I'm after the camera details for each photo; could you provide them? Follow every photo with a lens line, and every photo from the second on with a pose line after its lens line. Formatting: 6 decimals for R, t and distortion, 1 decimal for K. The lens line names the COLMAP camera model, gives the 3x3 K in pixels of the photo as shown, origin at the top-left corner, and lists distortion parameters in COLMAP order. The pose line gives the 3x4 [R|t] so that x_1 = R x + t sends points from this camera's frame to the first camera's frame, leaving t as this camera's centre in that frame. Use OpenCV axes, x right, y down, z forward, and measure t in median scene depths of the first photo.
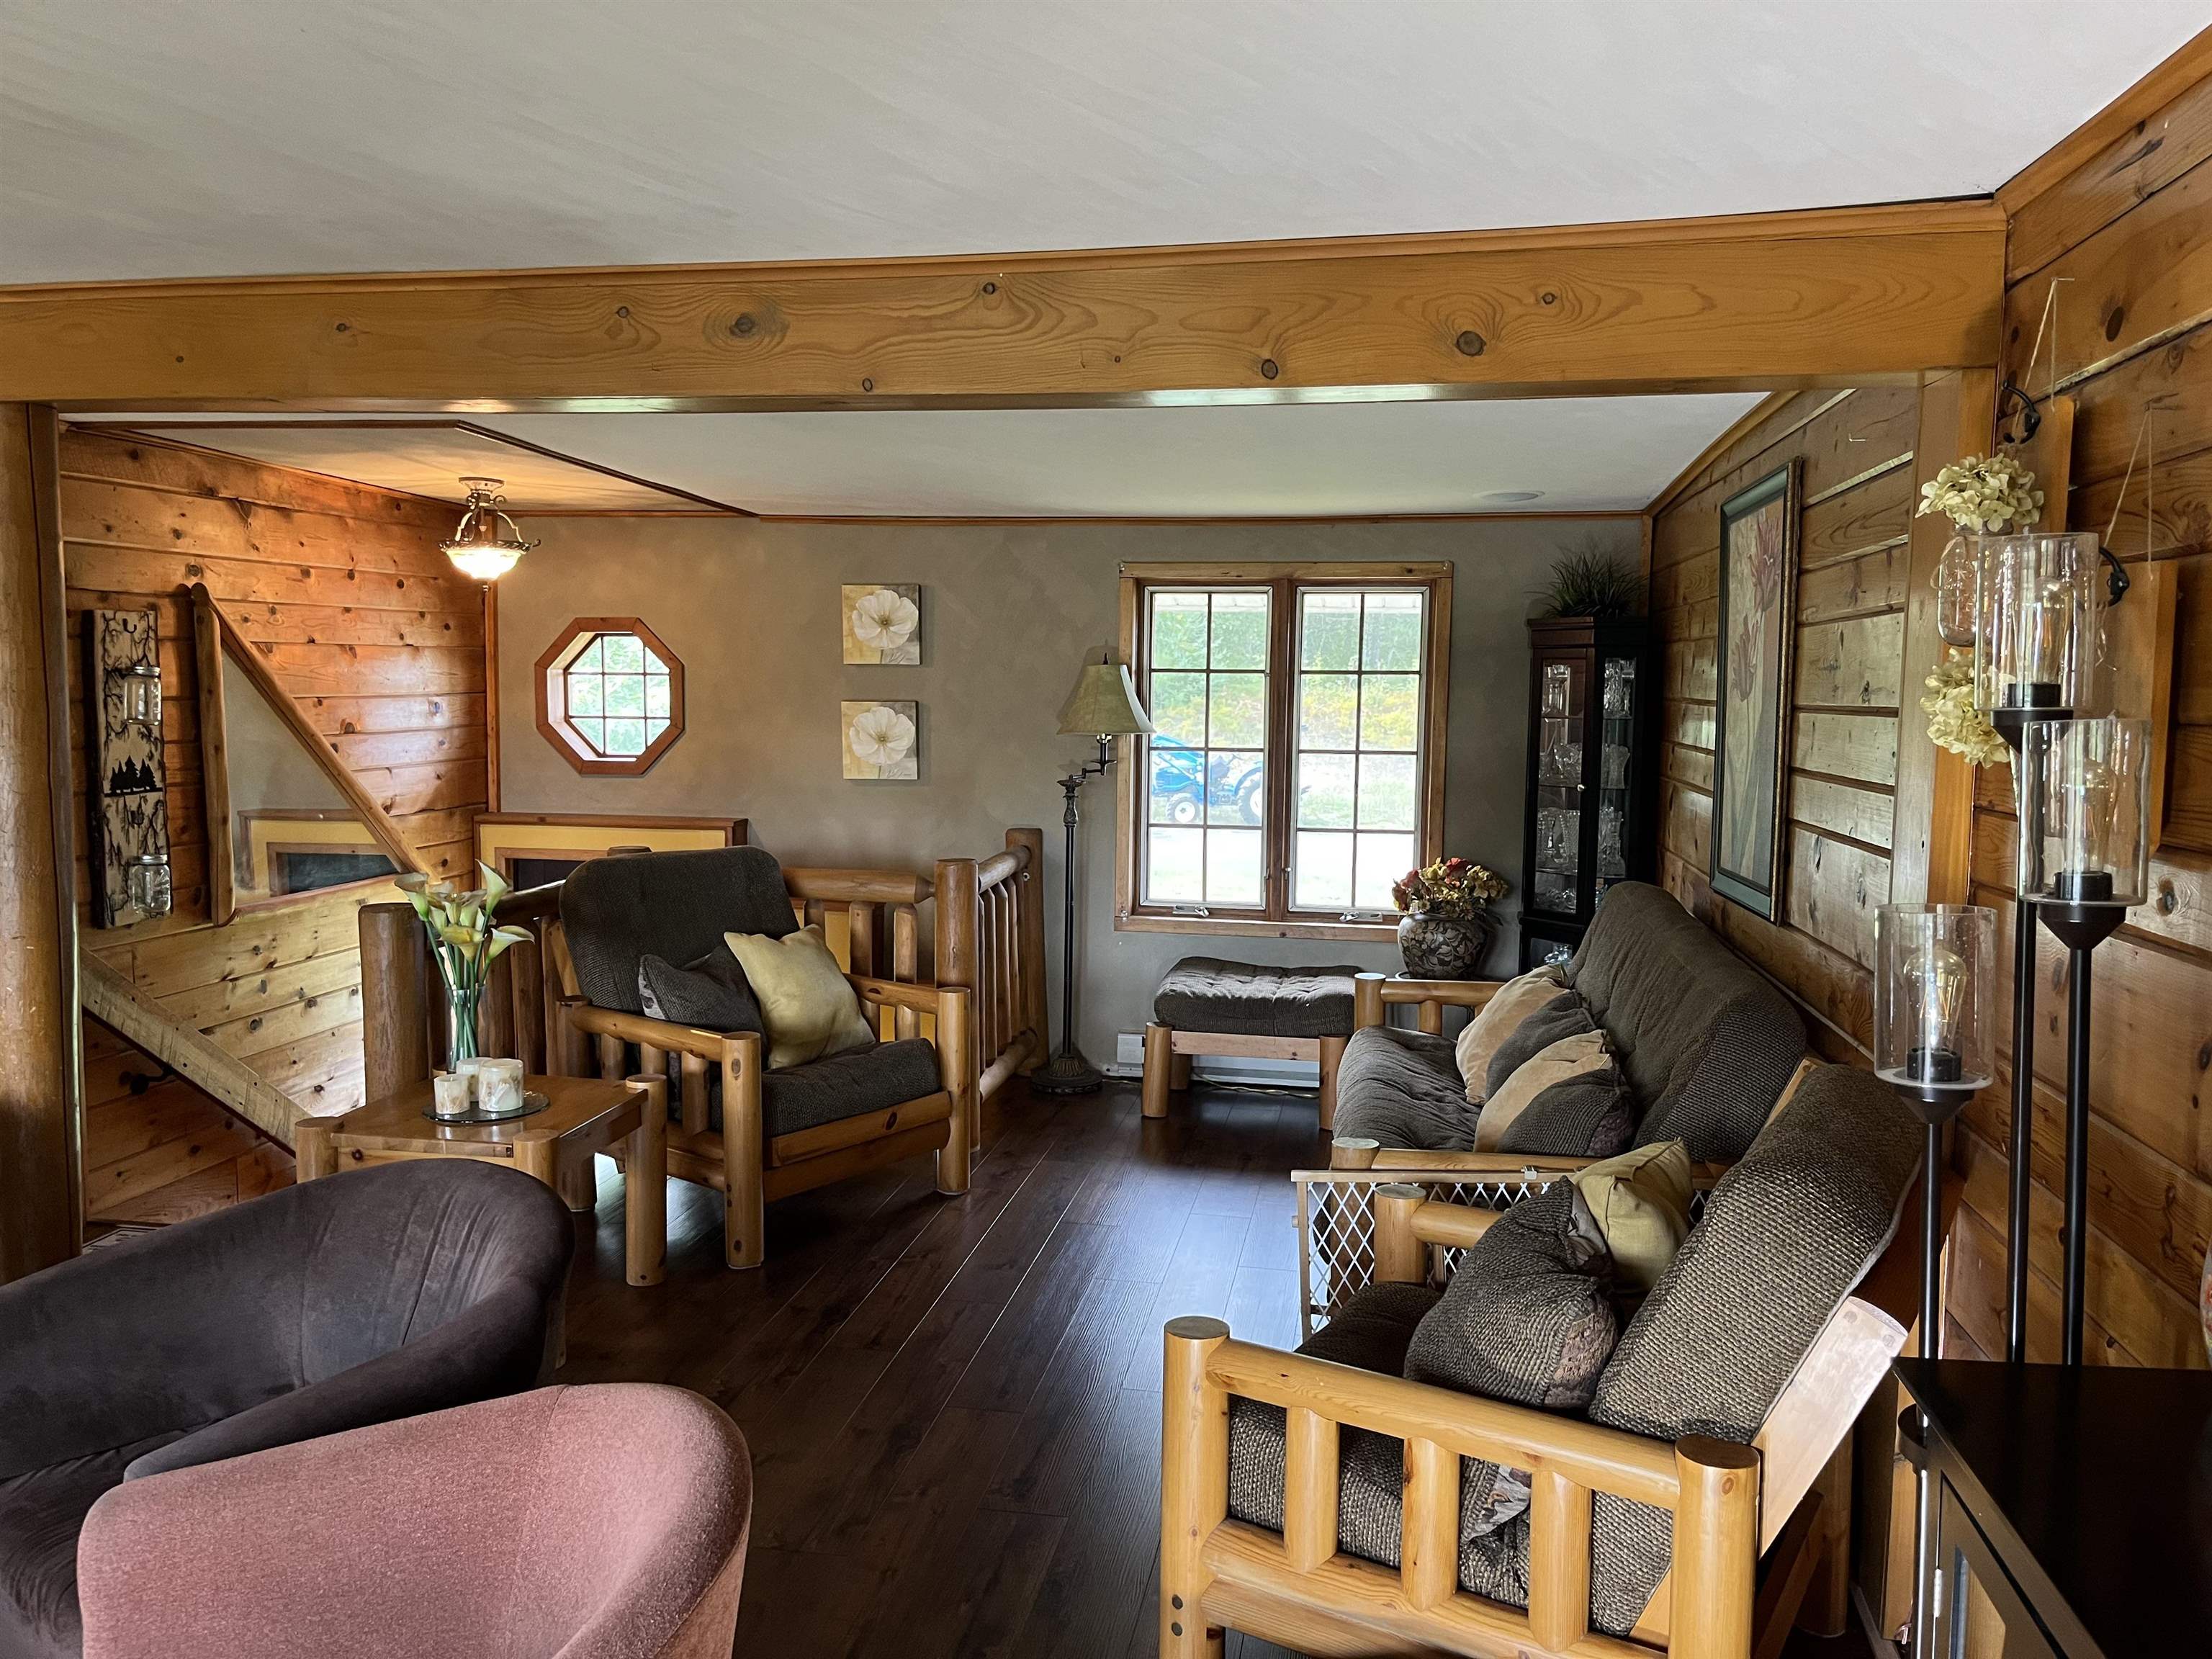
lens RADIAL K [[1677.9, 0, 1102.0], [0, 1677.9, 823.8], [0, 0, 1]] dist [0.032768, -0.013305]
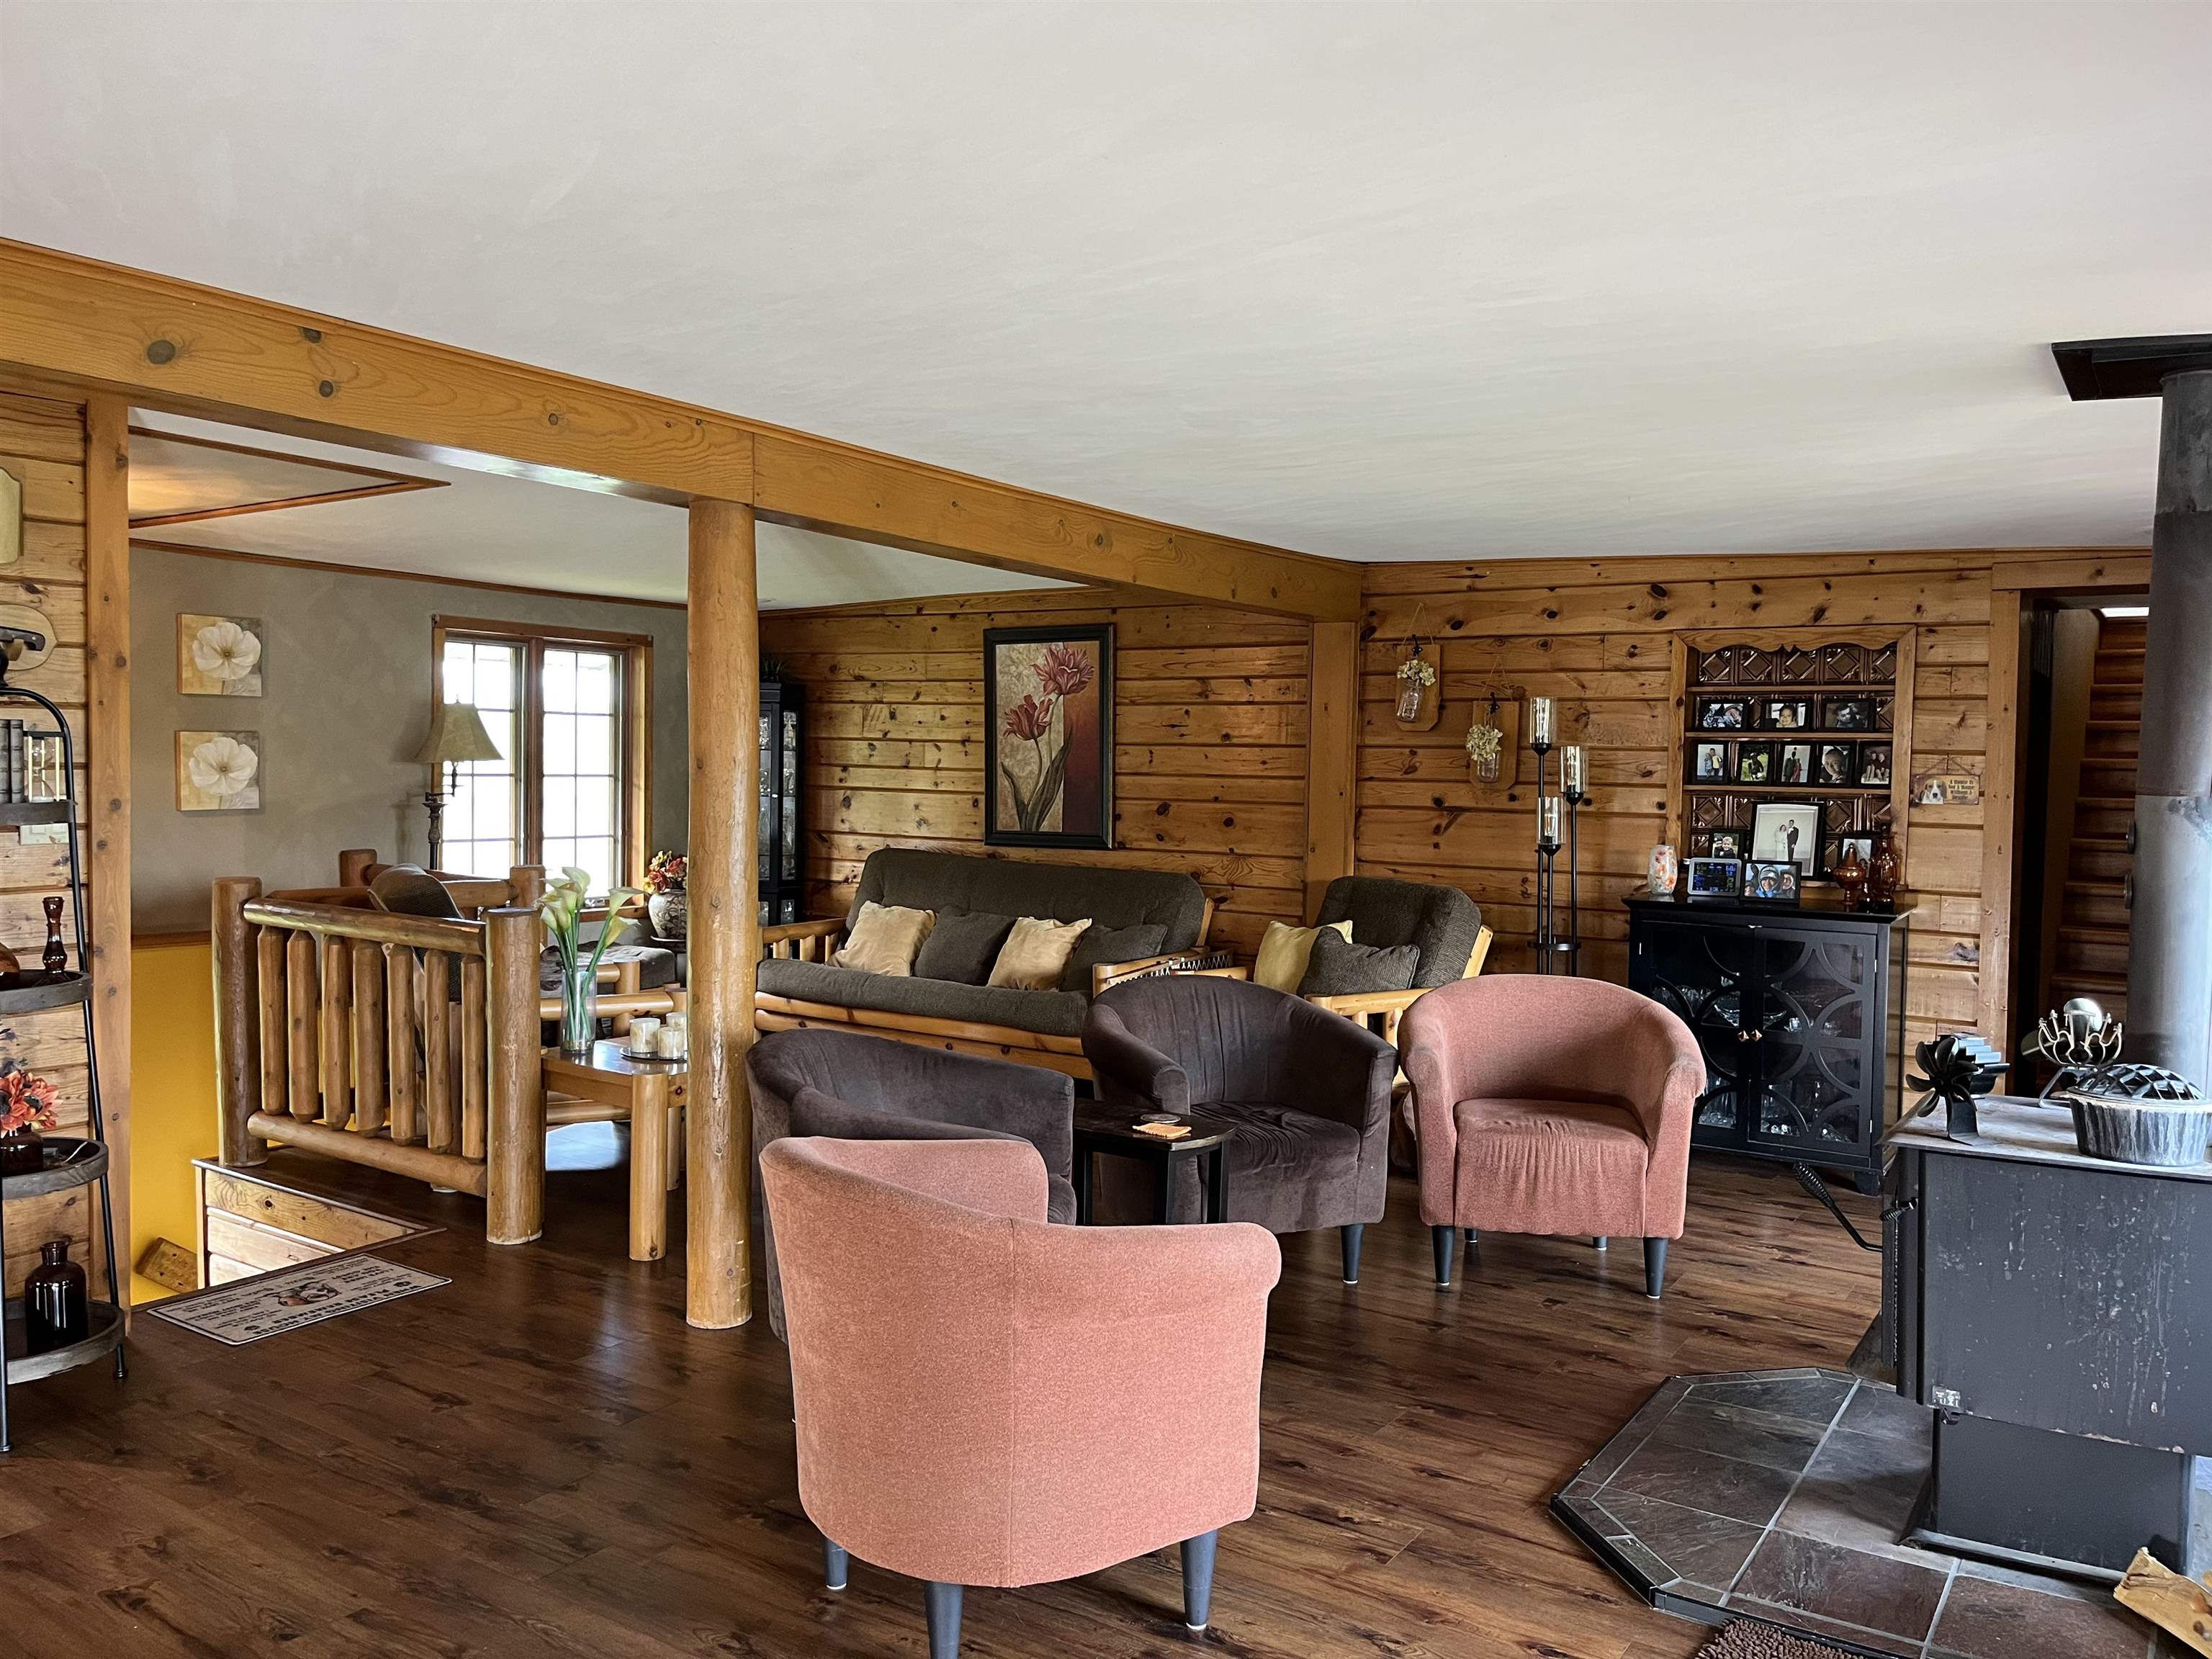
lens RADIAL K [[1677.9, 0, 1111.3], [0, 1677.9, 833.2], [0, 0, 1]] dist [0.032768, -0.013305]
pose [[0.394948, -0.042298, 0.917729, -0.859117], [0.057315, 0.998128, 0.021338, -0.003499], [-0.916914, 0.044172, 0.396633, 0.113801]]
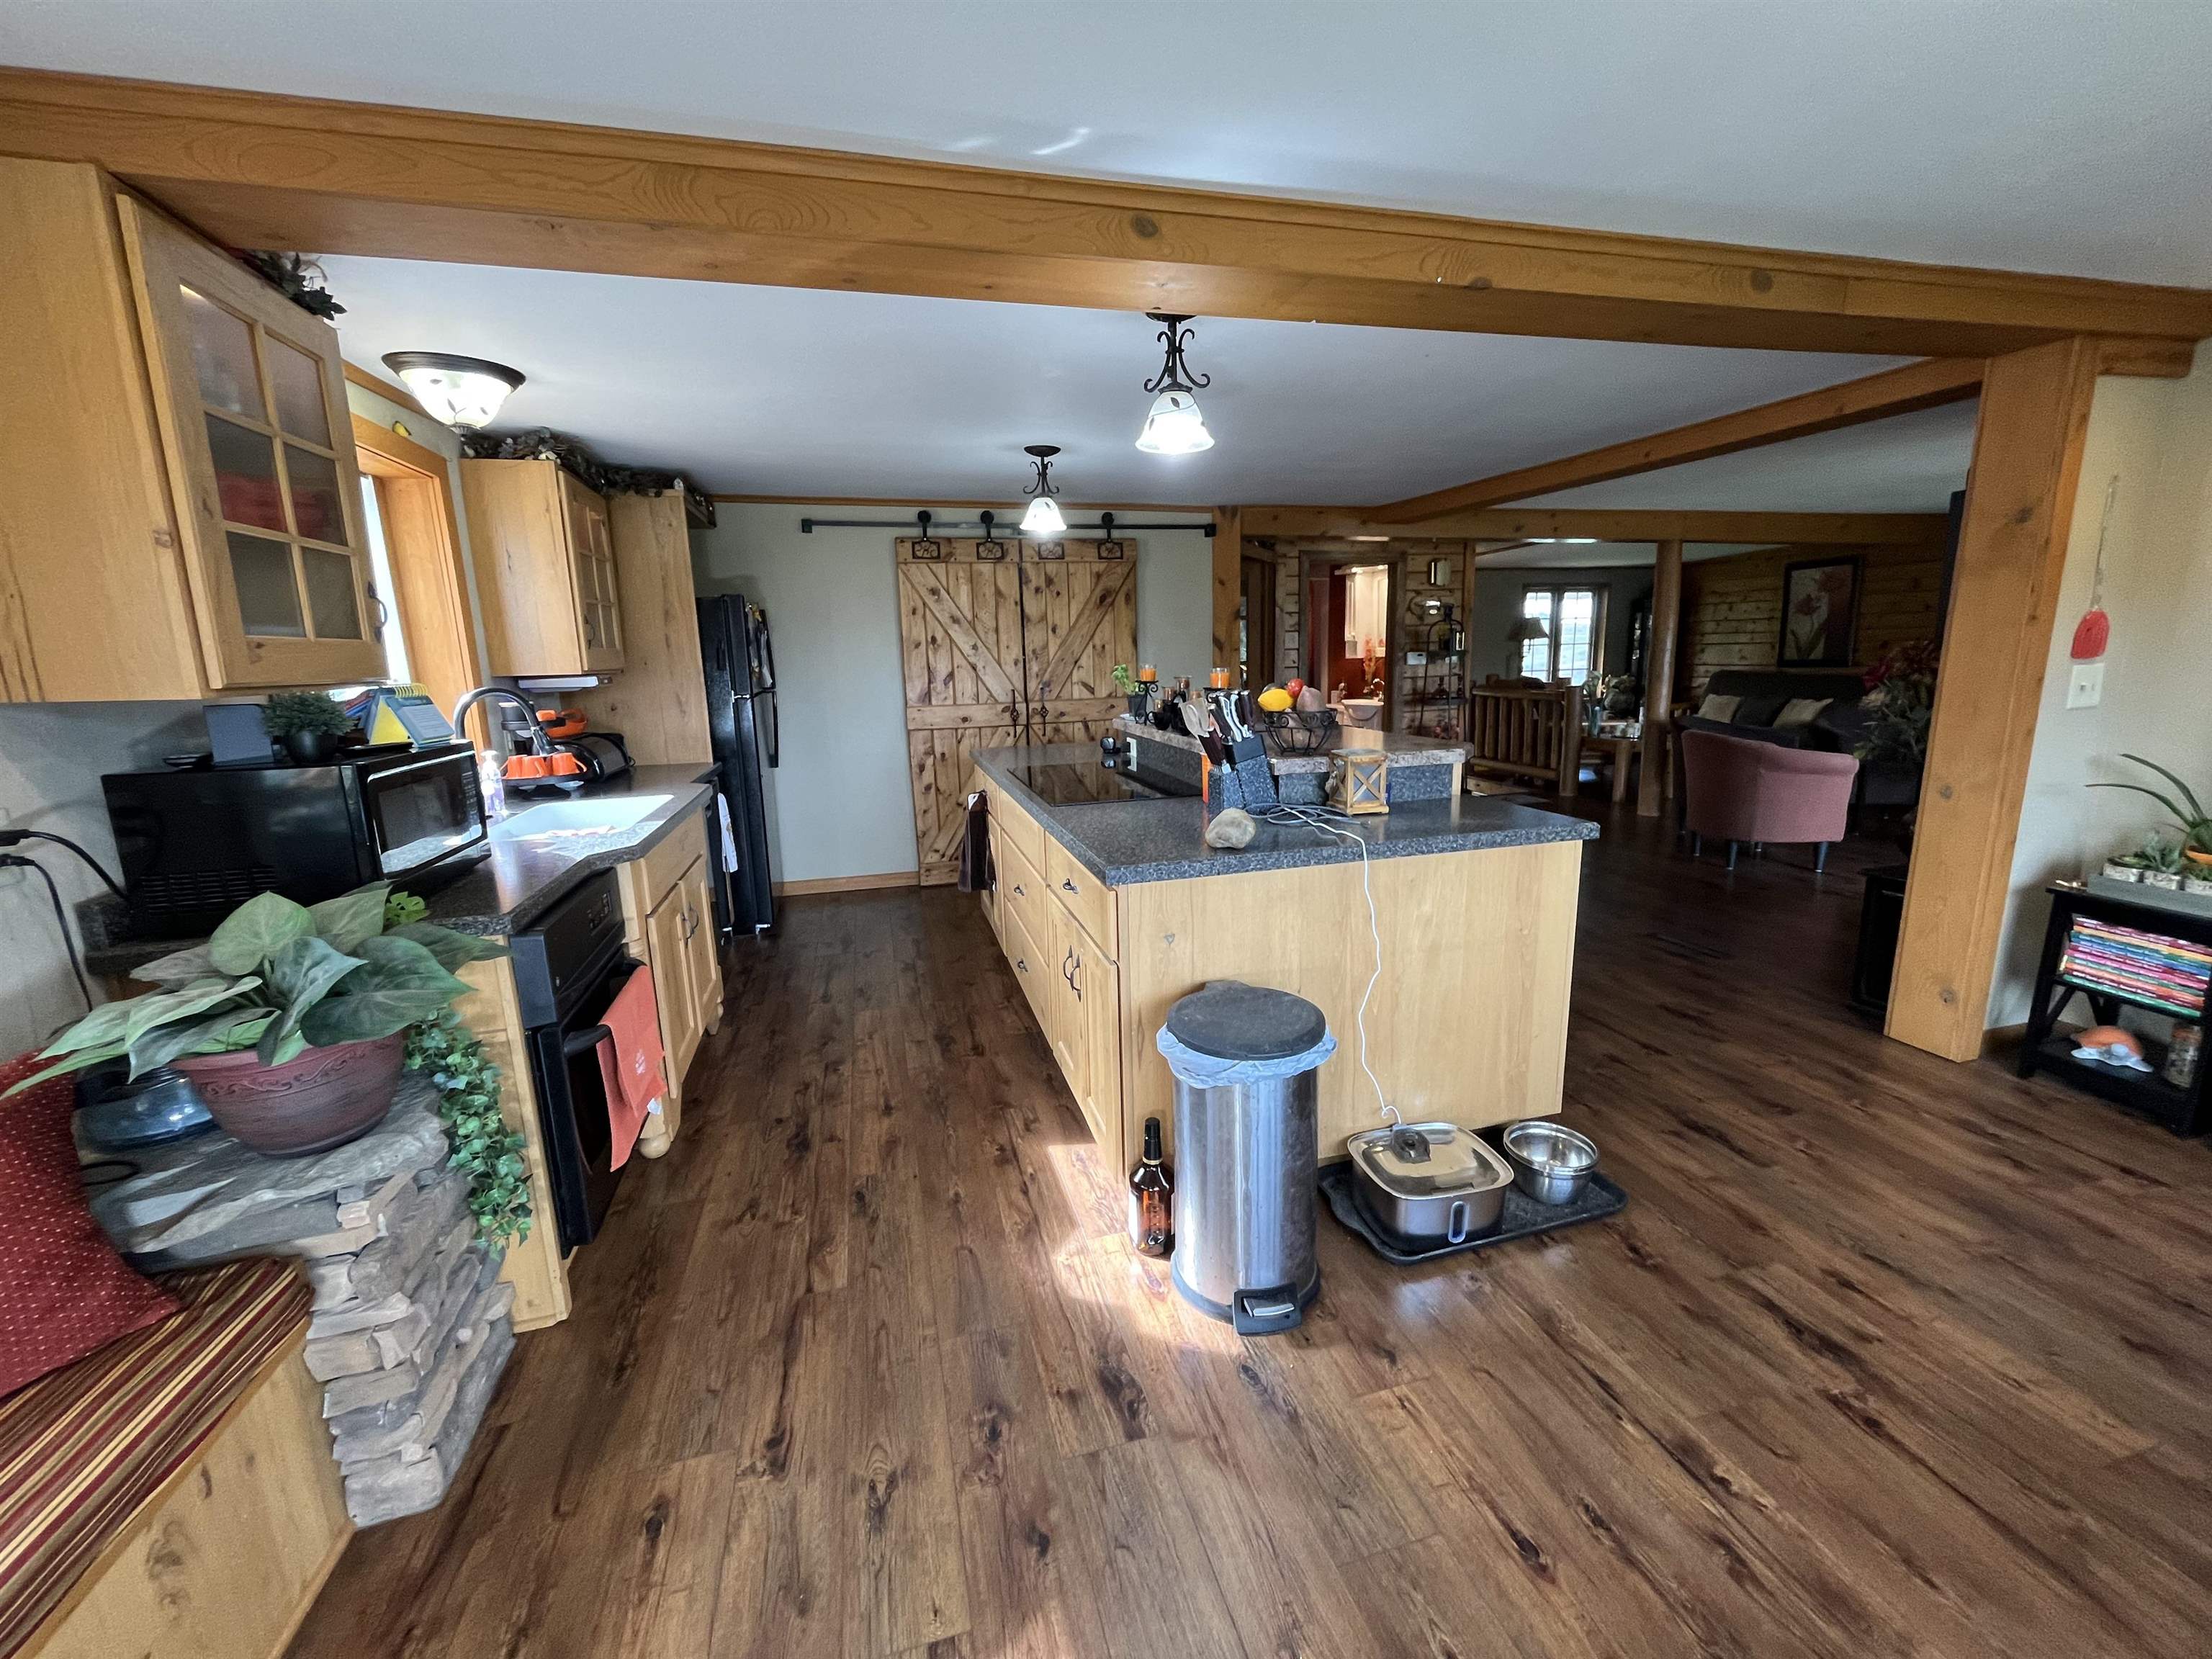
lens RADIAL K [[890.8, 0, 1117.1], [0, 890.8, 828.2], [0, 0, 1]] dist [0.000221, -0.000082]
pose [[0.900202, -0.119314, 0.418810, -1.353967], [0.072522, 0.989378, 0.125983, 0.026755], [-0.429392, -0.083037, 0.899292, -0.168559]]
